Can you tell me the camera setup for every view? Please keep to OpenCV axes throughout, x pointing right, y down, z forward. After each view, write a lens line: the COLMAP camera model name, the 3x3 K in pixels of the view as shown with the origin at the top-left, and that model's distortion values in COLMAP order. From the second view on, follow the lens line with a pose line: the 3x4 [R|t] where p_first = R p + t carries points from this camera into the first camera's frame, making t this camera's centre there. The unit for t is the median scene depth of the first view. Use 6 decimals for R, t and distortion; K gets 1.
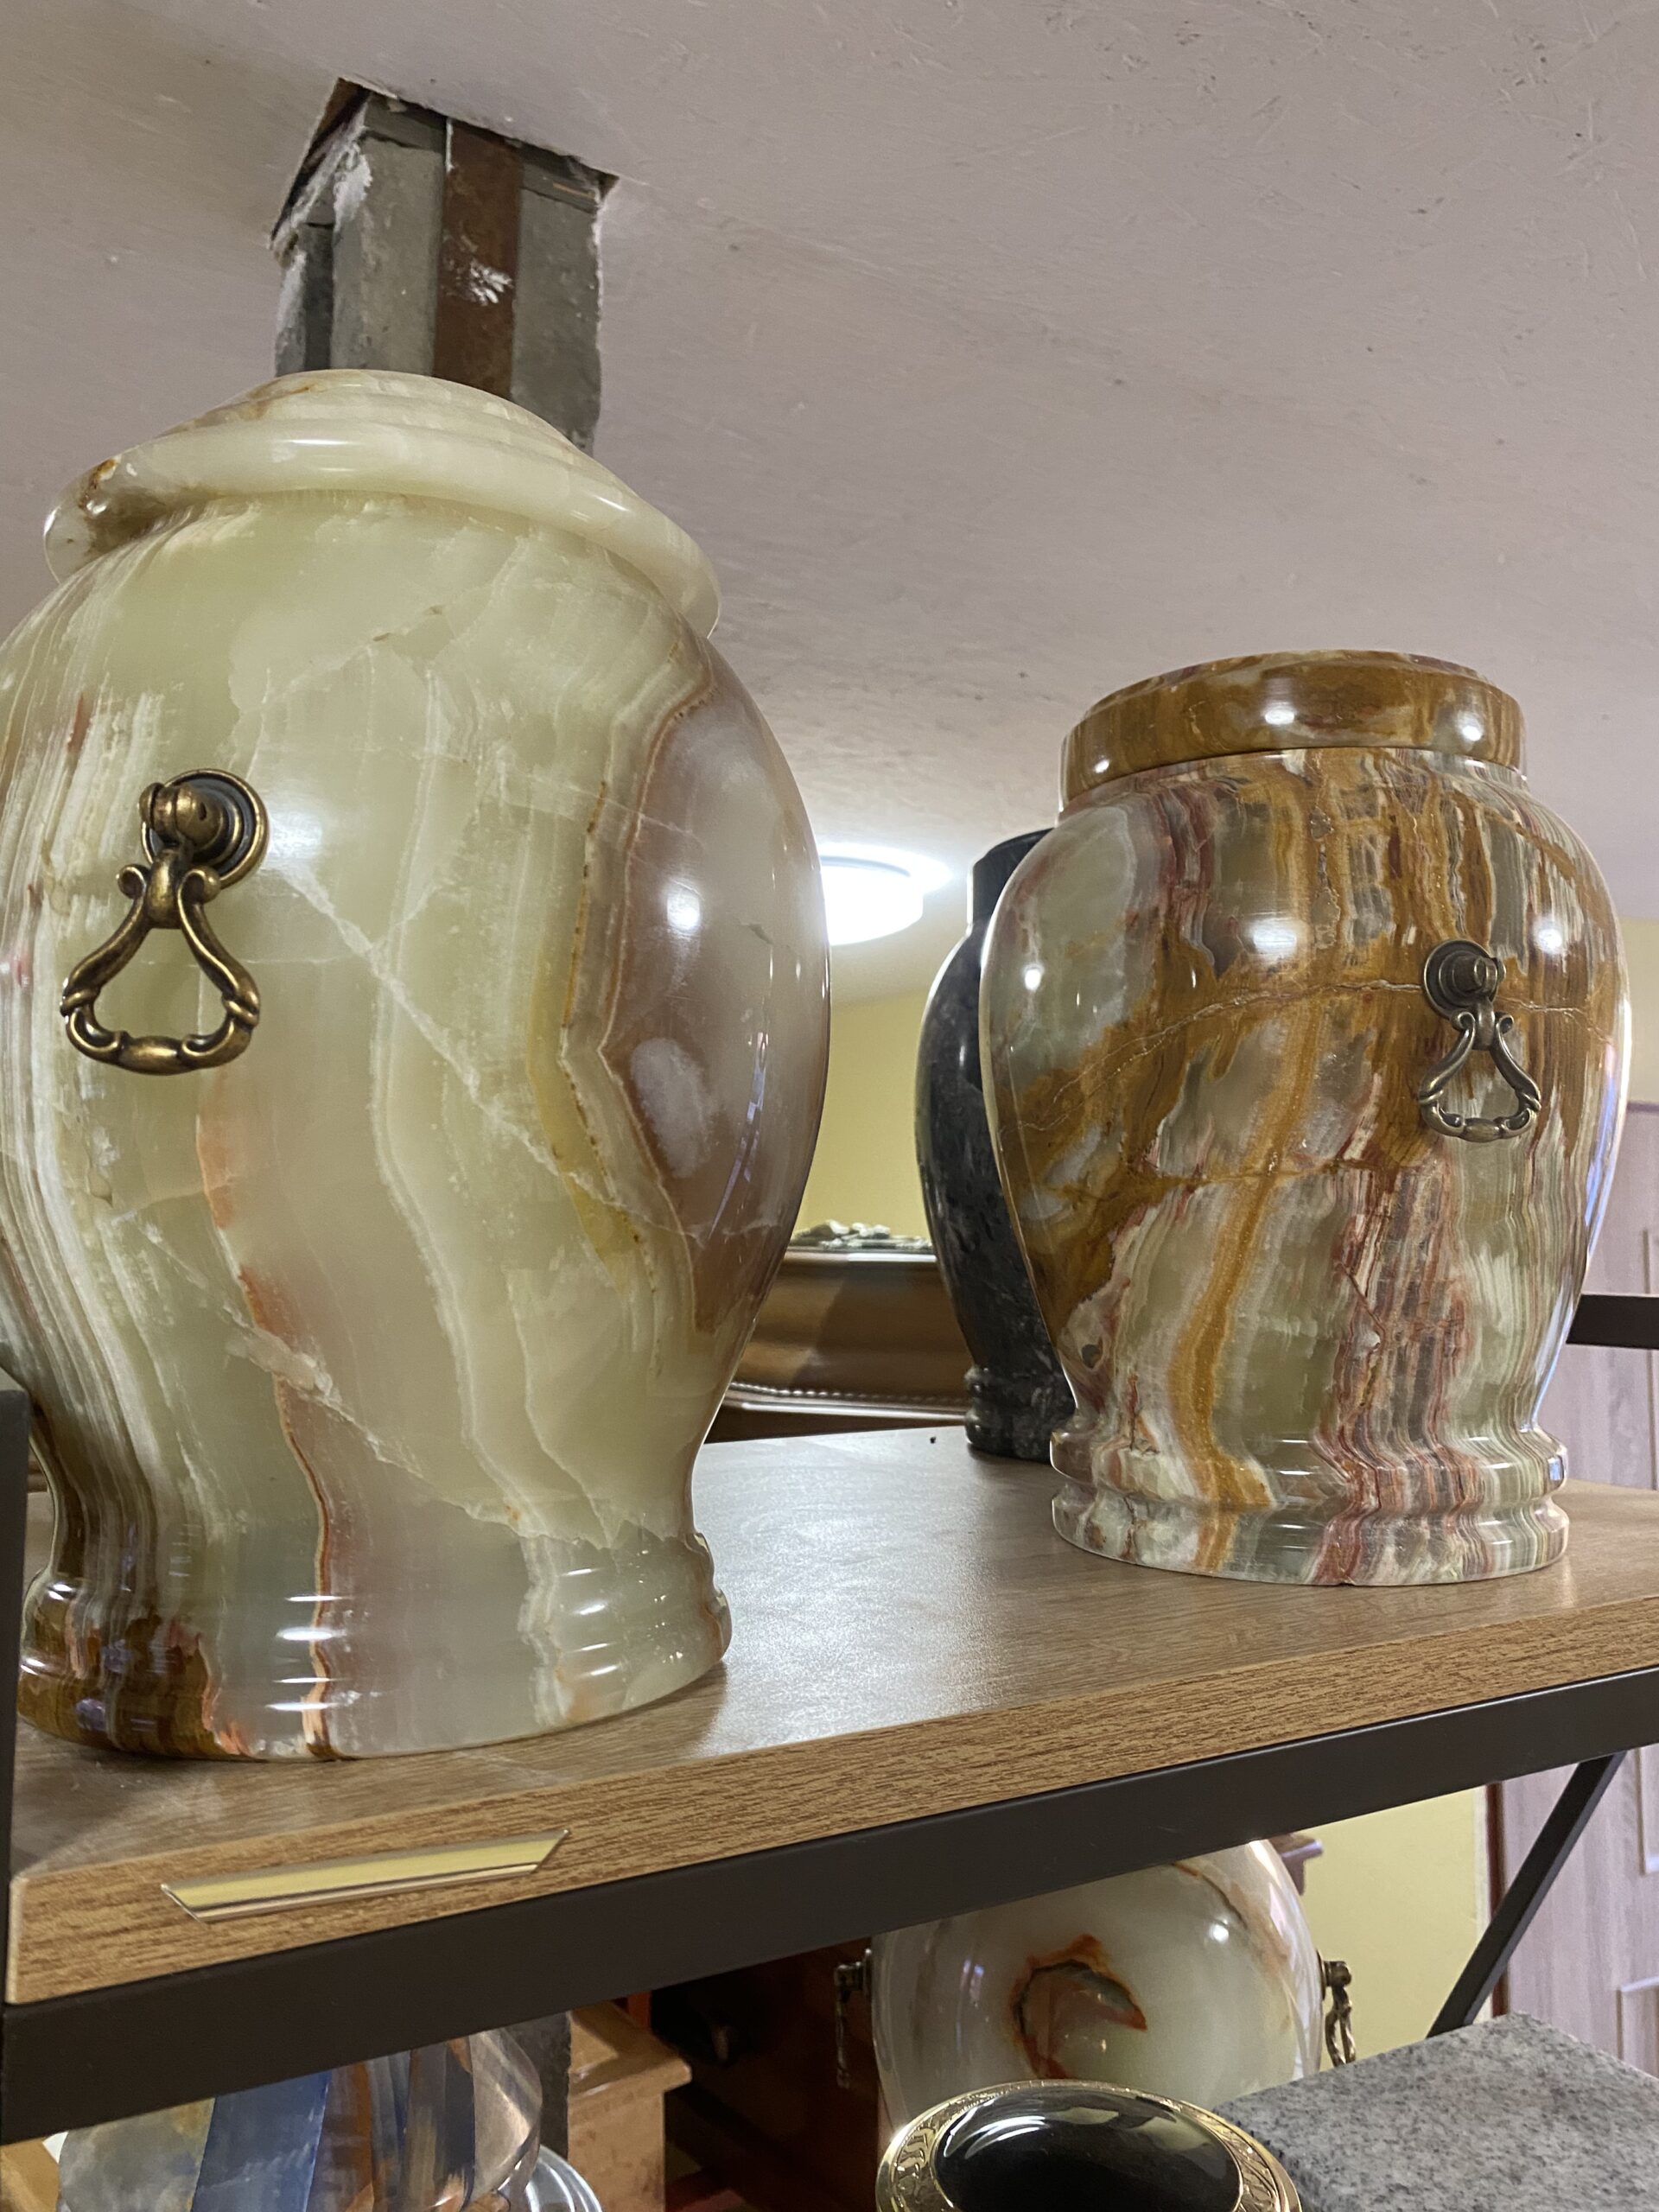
lens RADIAL K [[1692.7, 0, 836.3], [0, 1692.7, 1095.4], [0, 0, 1]] dist [0.013501, -0.013737]
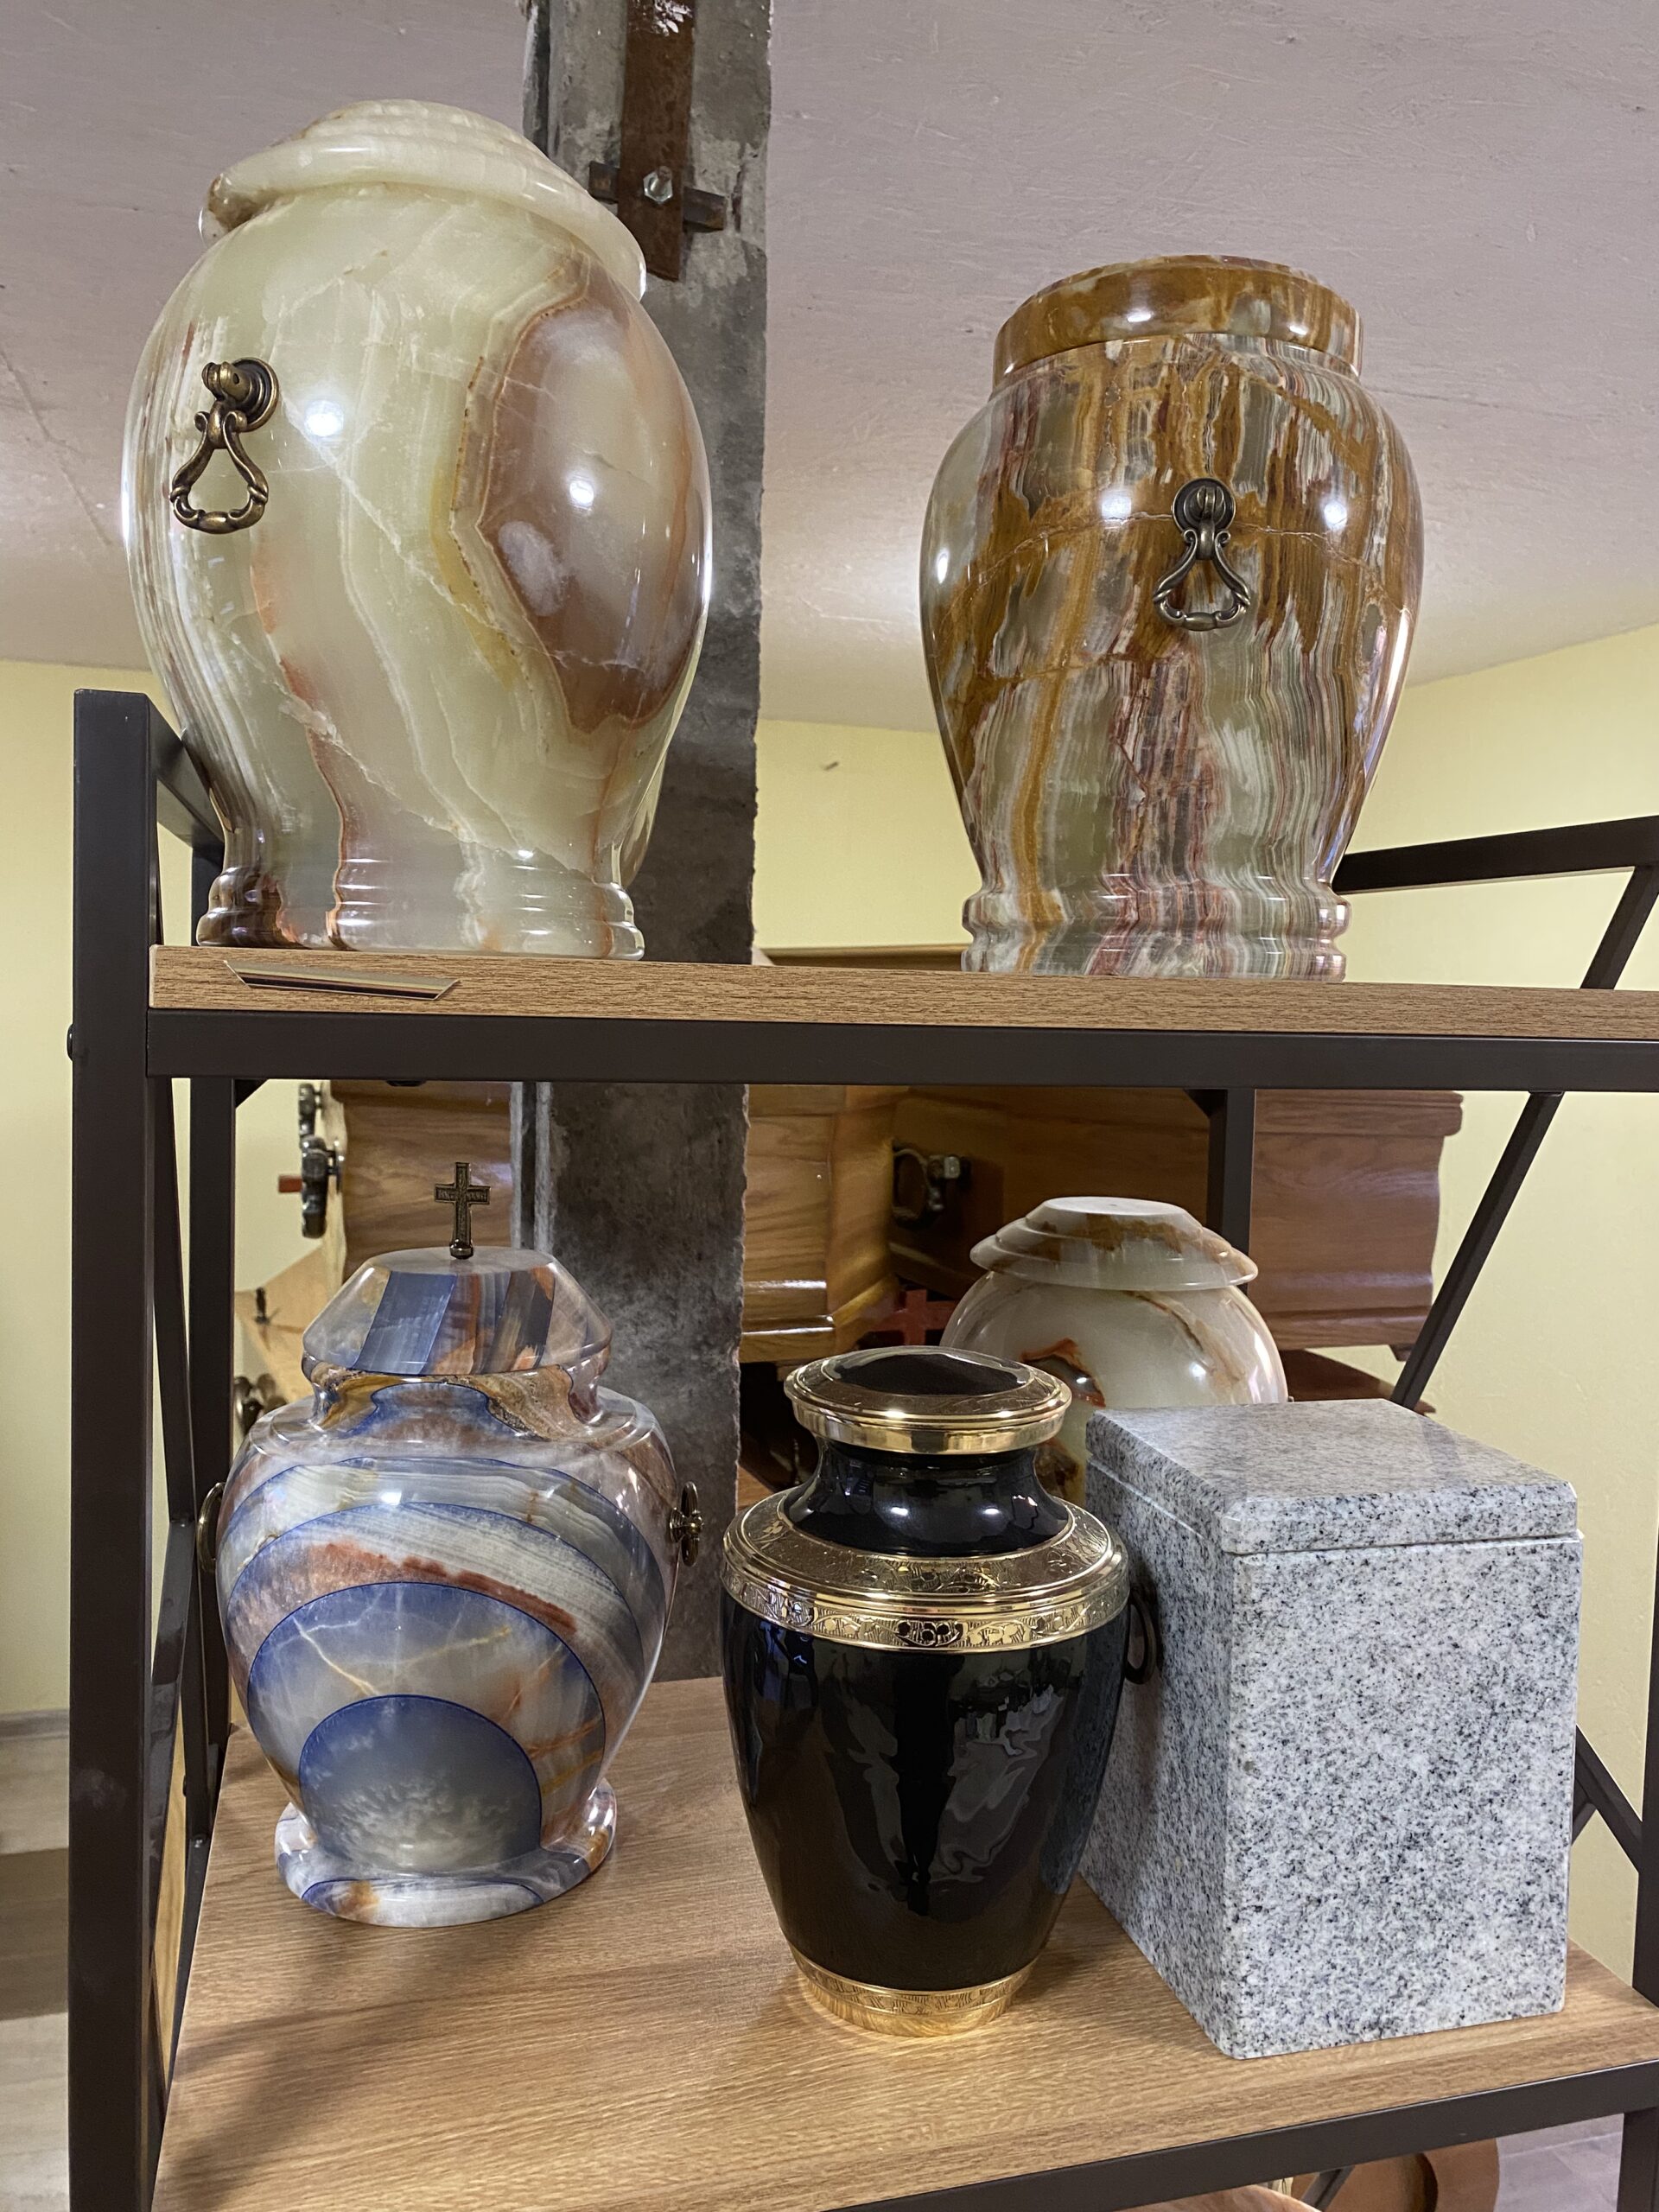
lens RADIAL K [[1692.7, 0, 829.6], [0, 1692.7, 1123.1], [0, 0, 1]] dist [0.013501, -0.013737]
pose [[0.966742, 0.041426, -0.252378, 0.436427], [-0.004424, 0.989356, 0.145449, 0.211204], [0.255717, -0.139495, 0.956635, -0.397099]]
